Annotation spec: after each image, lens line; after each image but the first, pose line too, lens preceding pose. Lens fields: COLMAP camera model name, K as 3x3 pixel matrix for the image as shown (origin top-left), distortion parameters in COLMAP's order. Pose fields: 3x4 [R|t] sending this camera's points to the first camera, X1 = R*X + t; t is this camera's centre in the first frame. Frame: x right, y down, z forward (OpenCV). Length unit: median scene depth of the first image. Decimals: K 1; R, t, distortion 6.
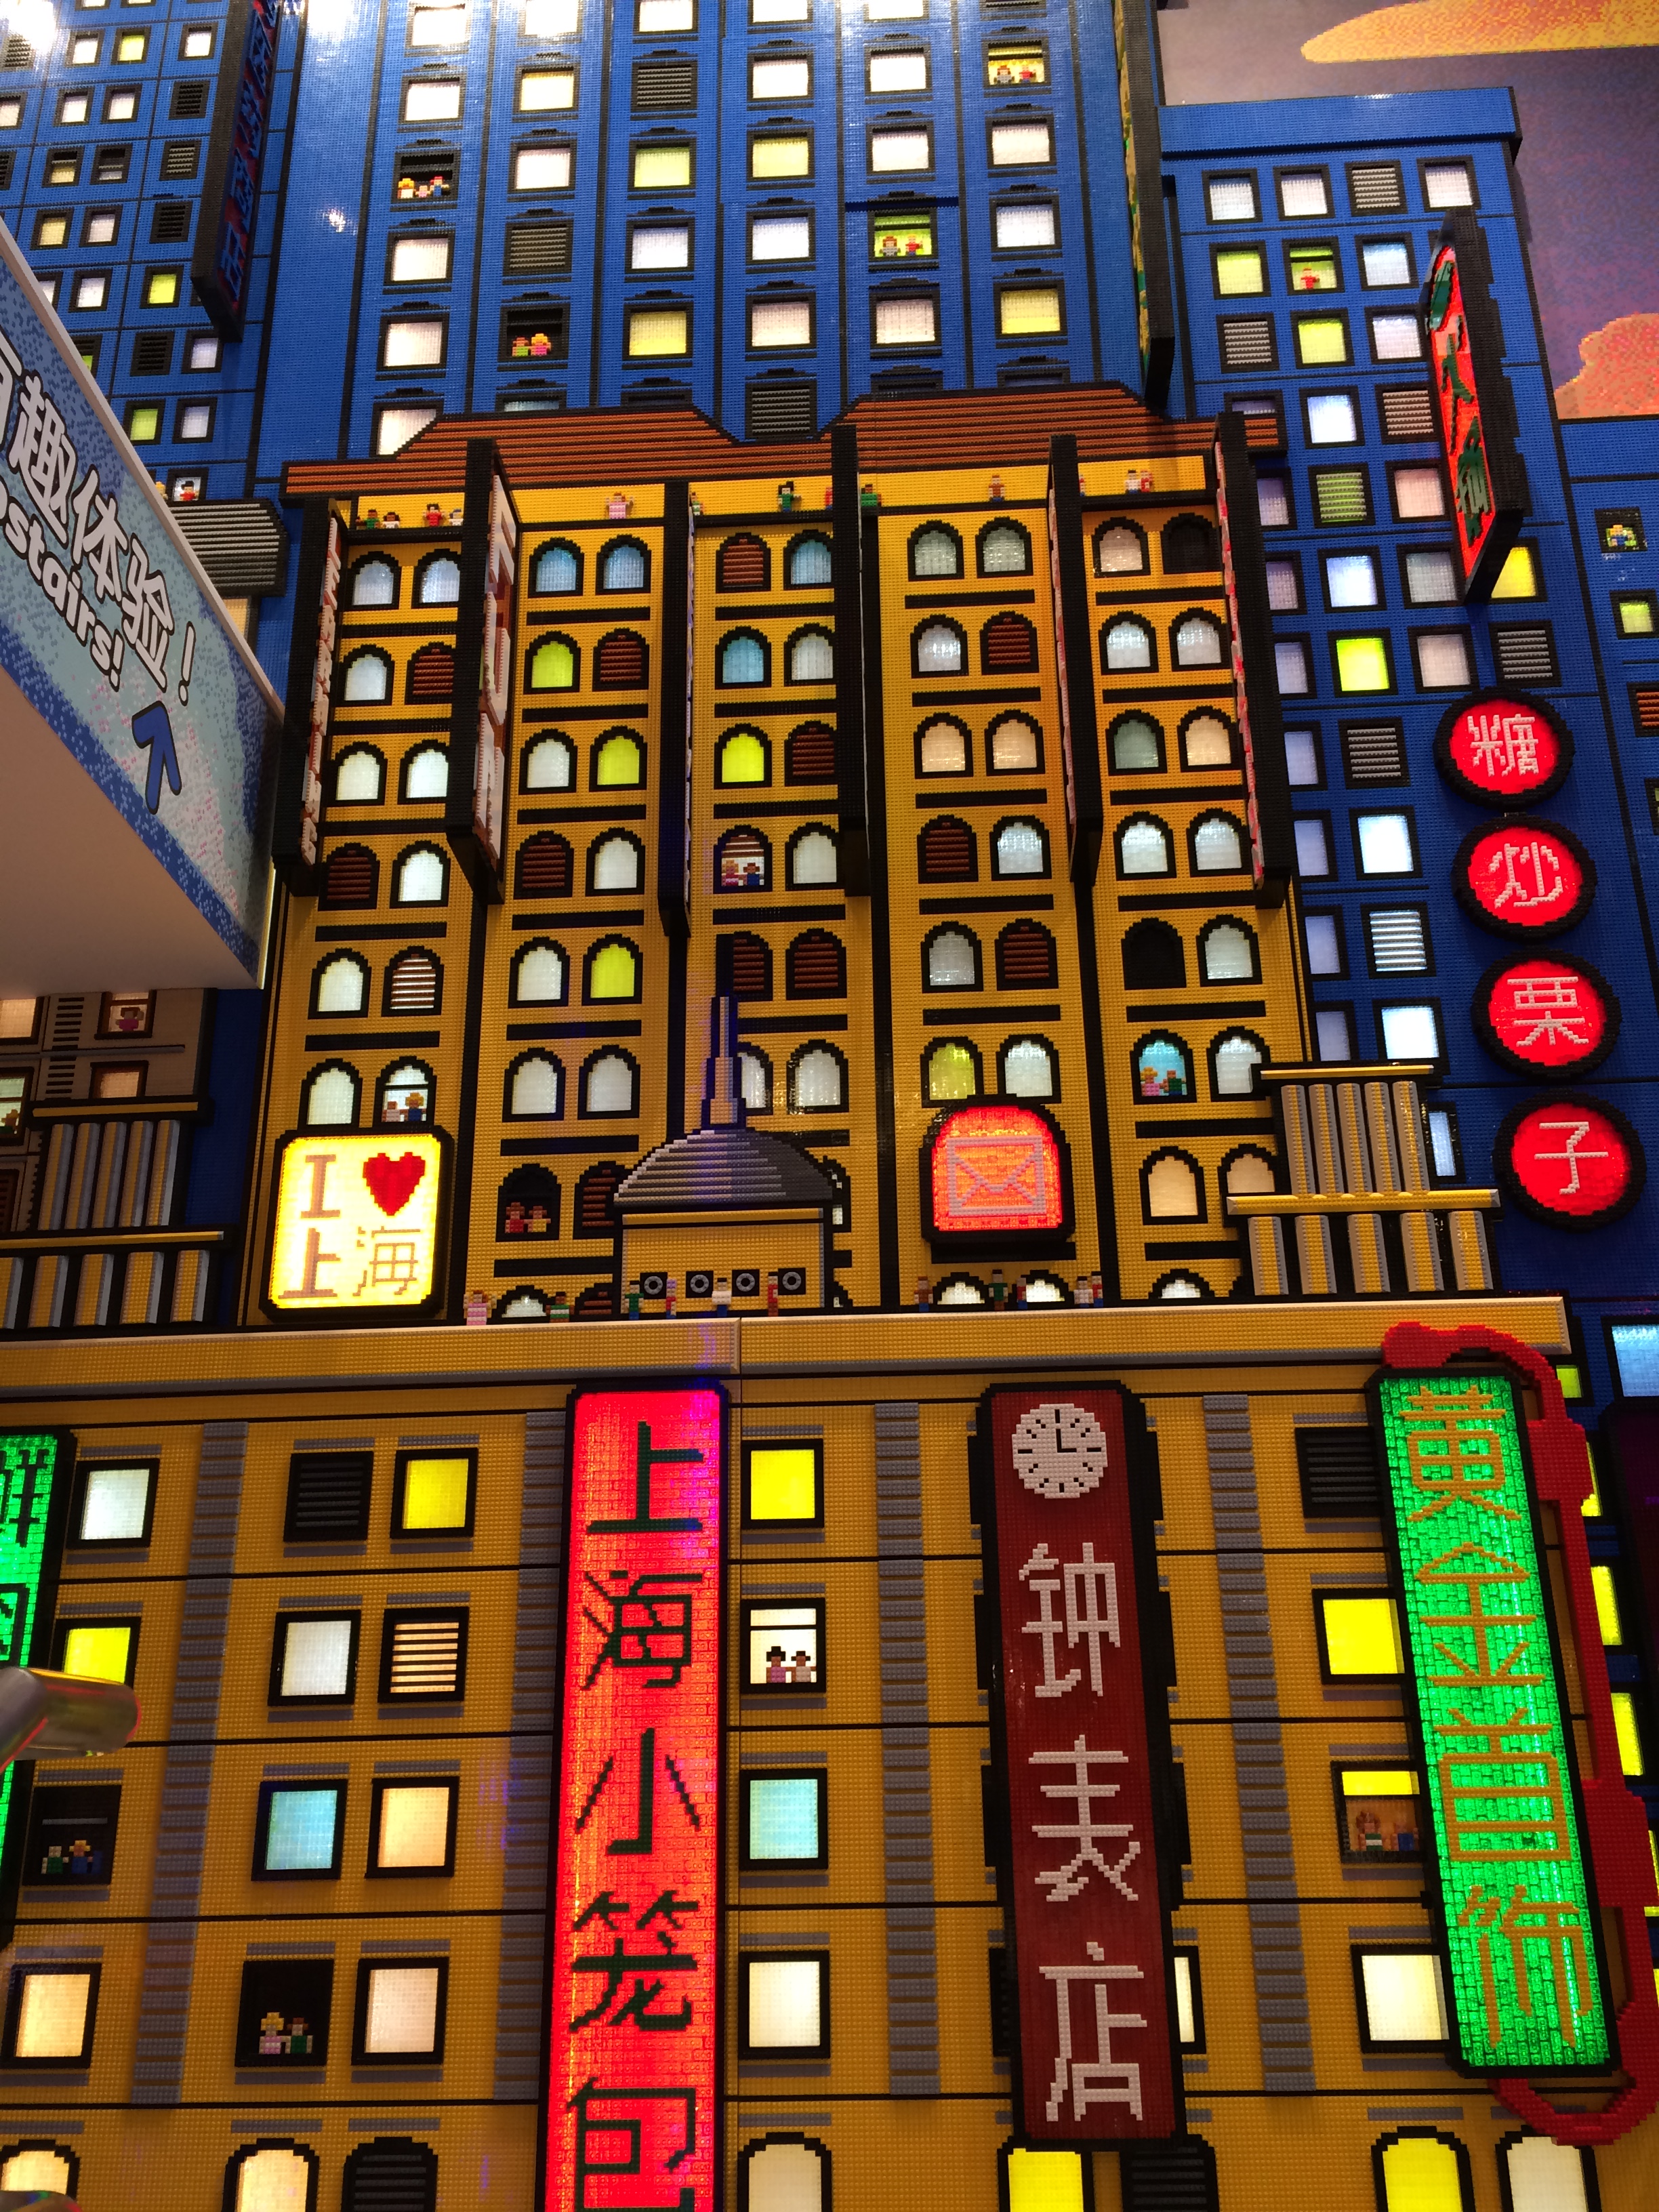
lens RADIAL K [[1889.1, 0, 829.5], [0, 1889.1, 1106.0], [0, 0, 1]] dist [0.087584, -0.117122]
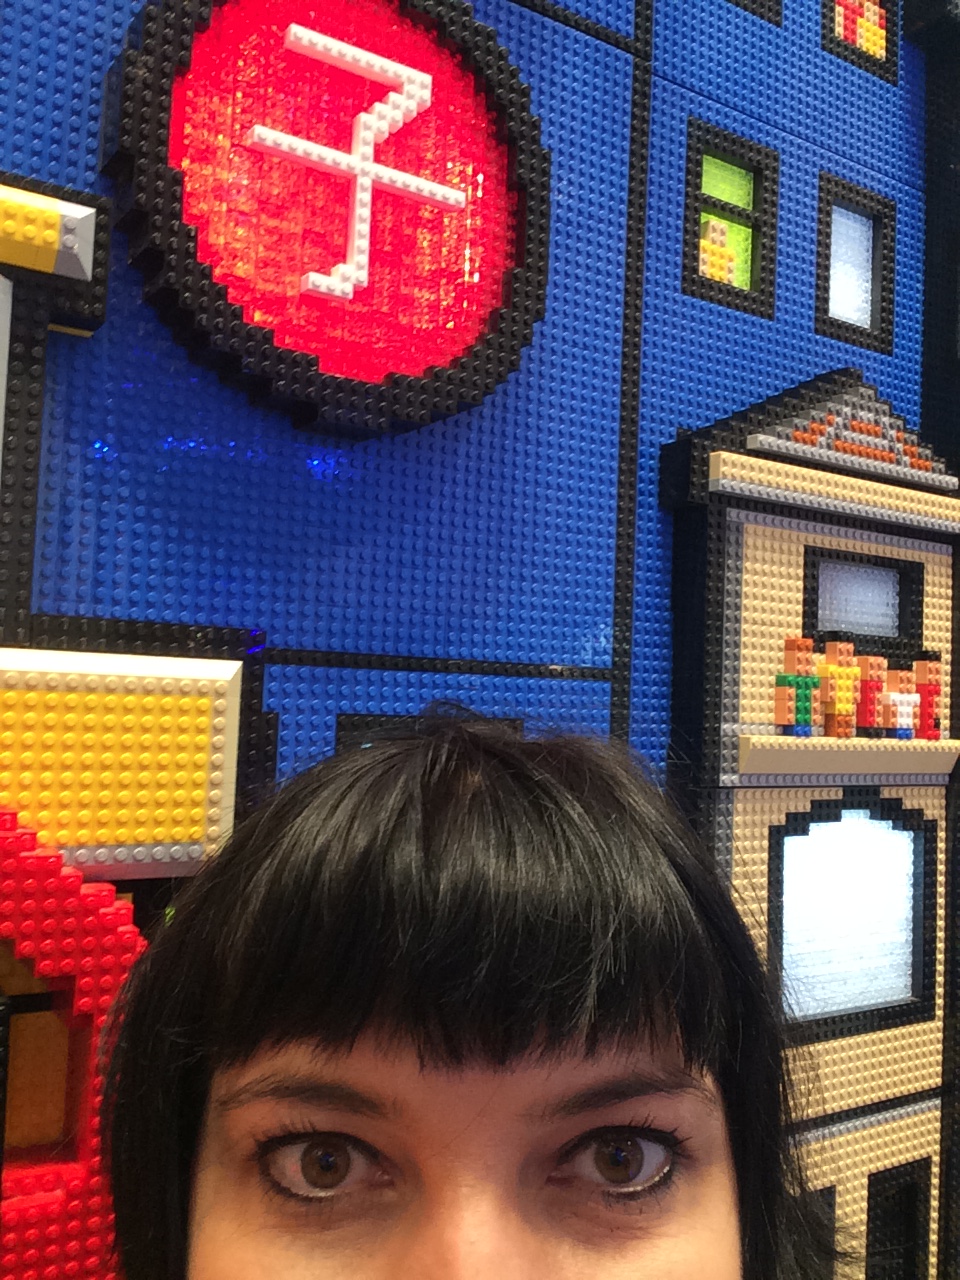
lens RADIAL K [[1174.0, 0, 486.7], [0, 1174.0, 637.9], [0, 0, 1]] dist [-0.007619, 0.003598]
pose [[0.797684, 0.078572, 0.597935, 0.292864], [-0.263012, 0.937544, 0.227676, 0.046333], [-0.542701, -0.338878, 0.768529, 0.803088]]
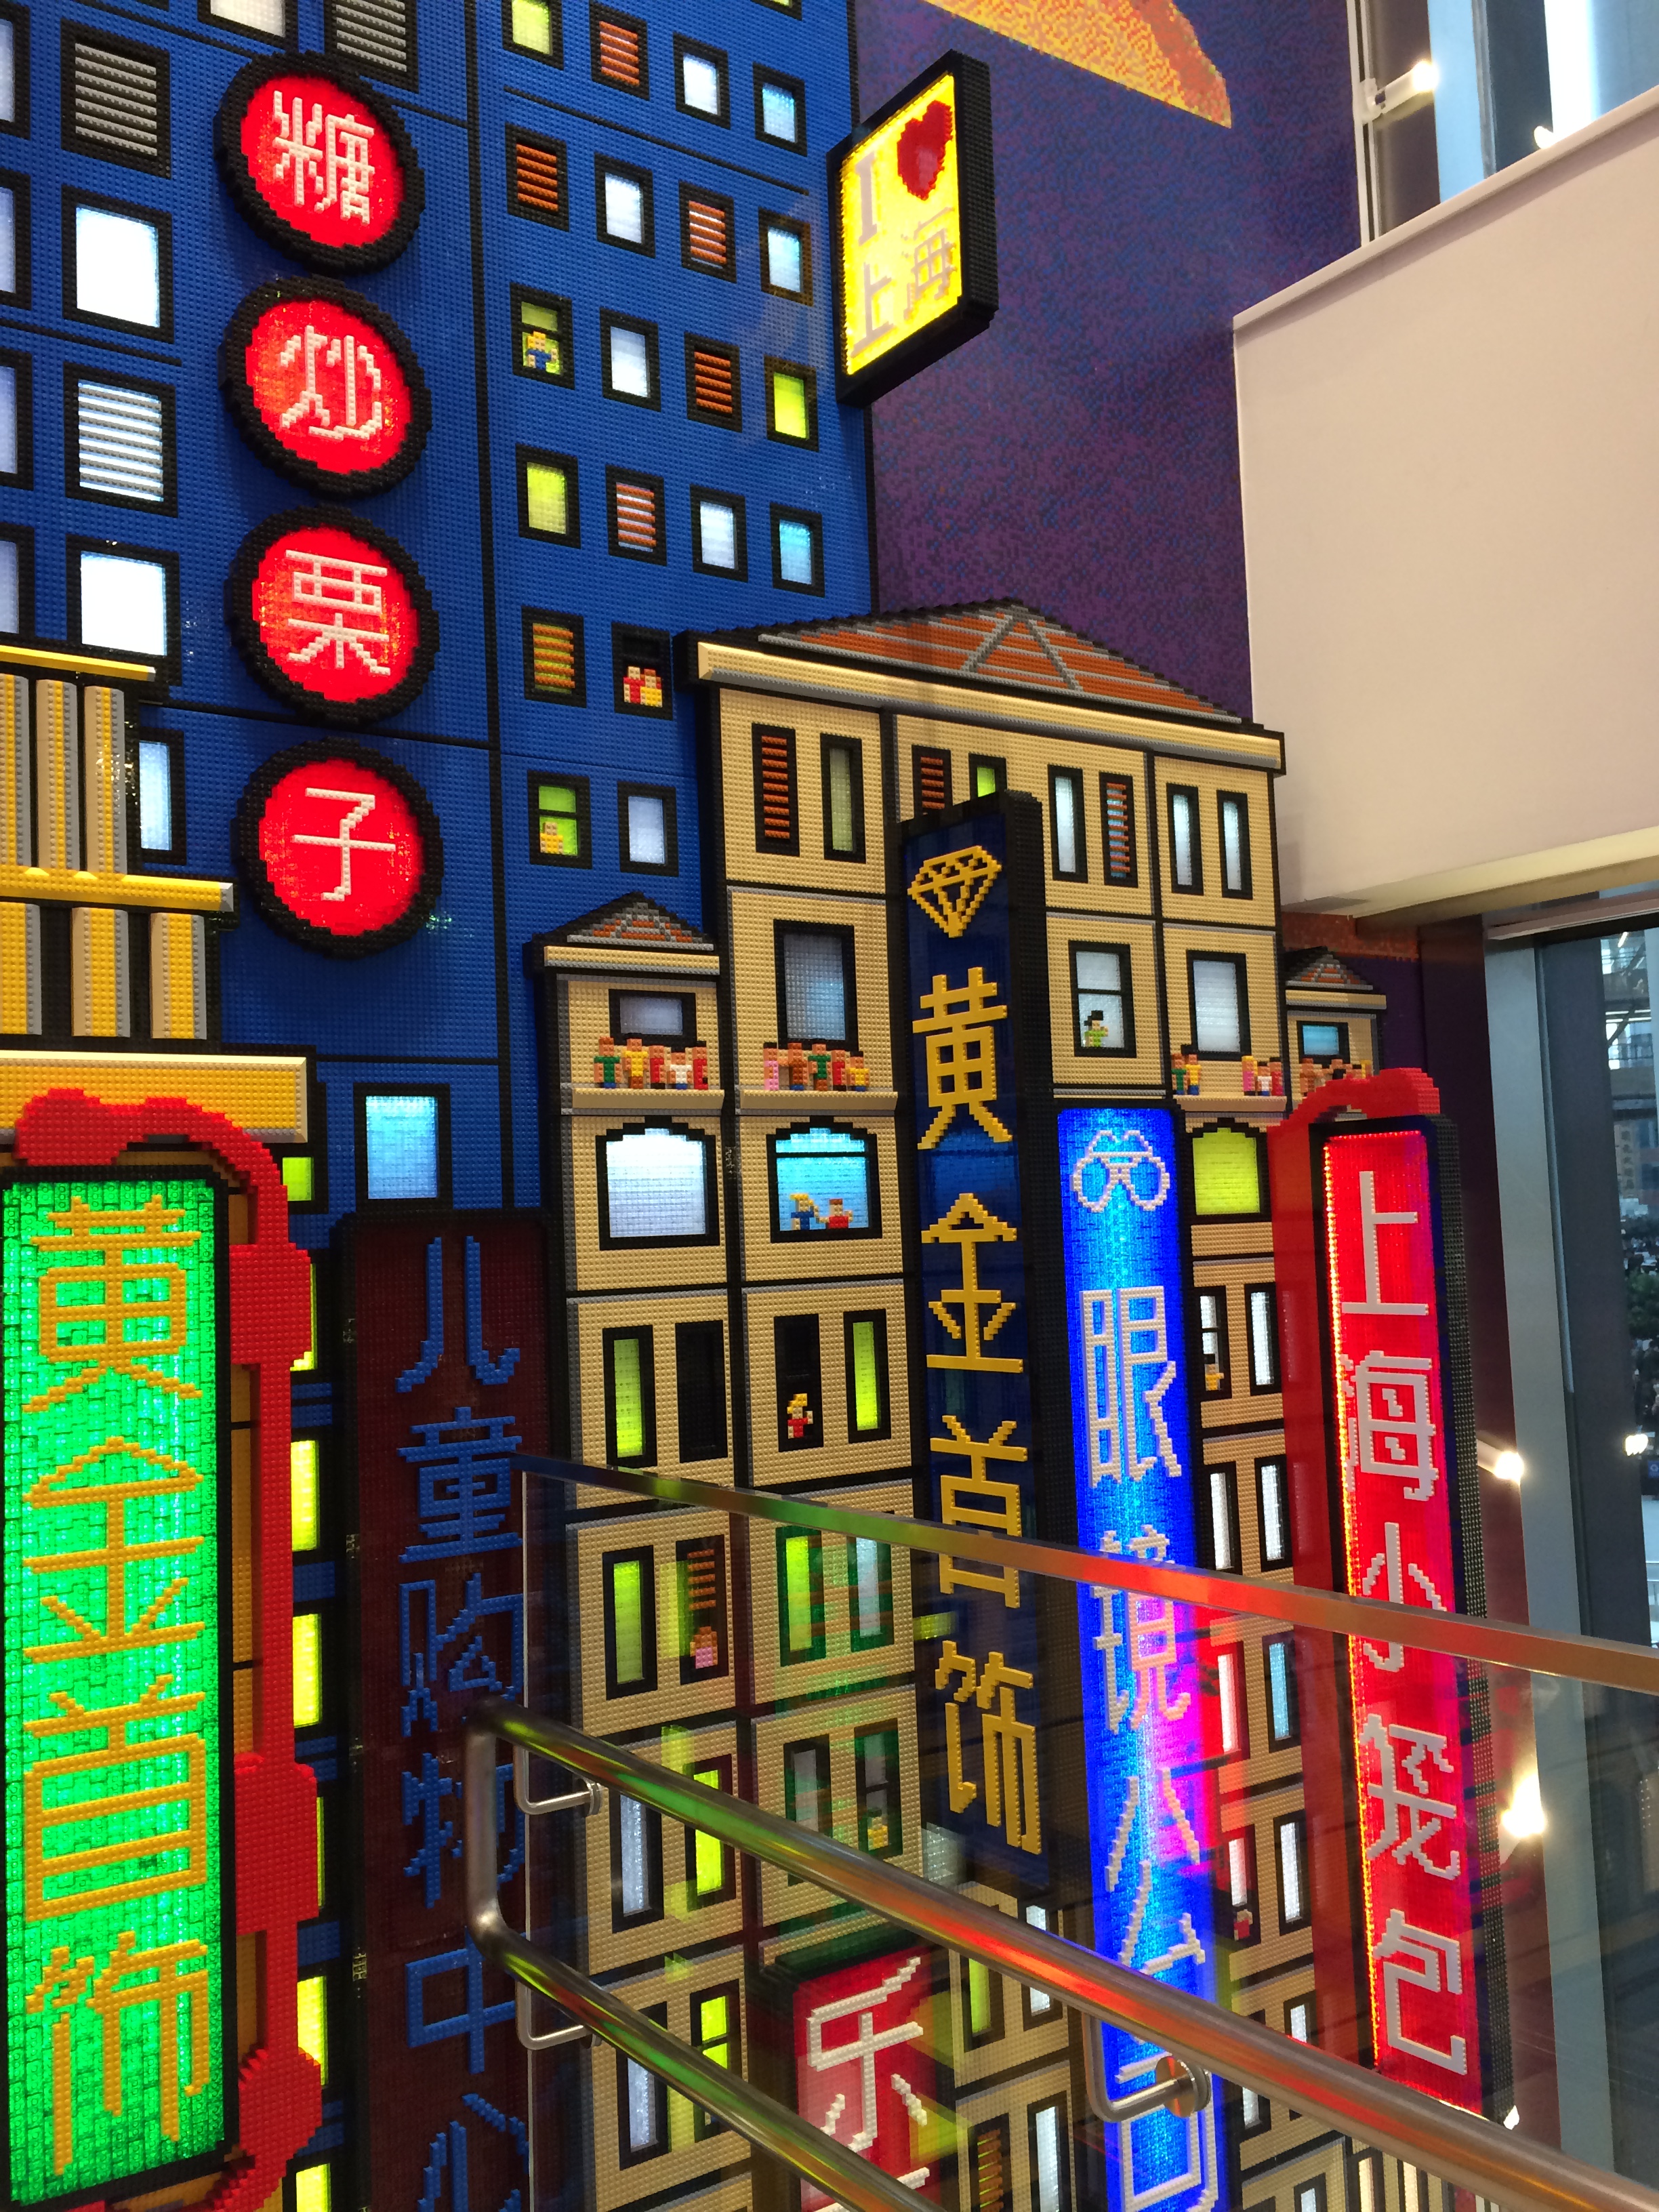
lens RADIAL K [[1889.1, 0, 829.5], [0, 1889.1, 1106.0], [0, 0, 1]] dist [0.087584, -0.117122]
pose [[0.786489, 0.026037, 0.617055, 0.107289], [-0.194810, 0.958564, 0.207855, -0.056663], [-0.586074, -0.283685, 0.758973, 0.351861]]
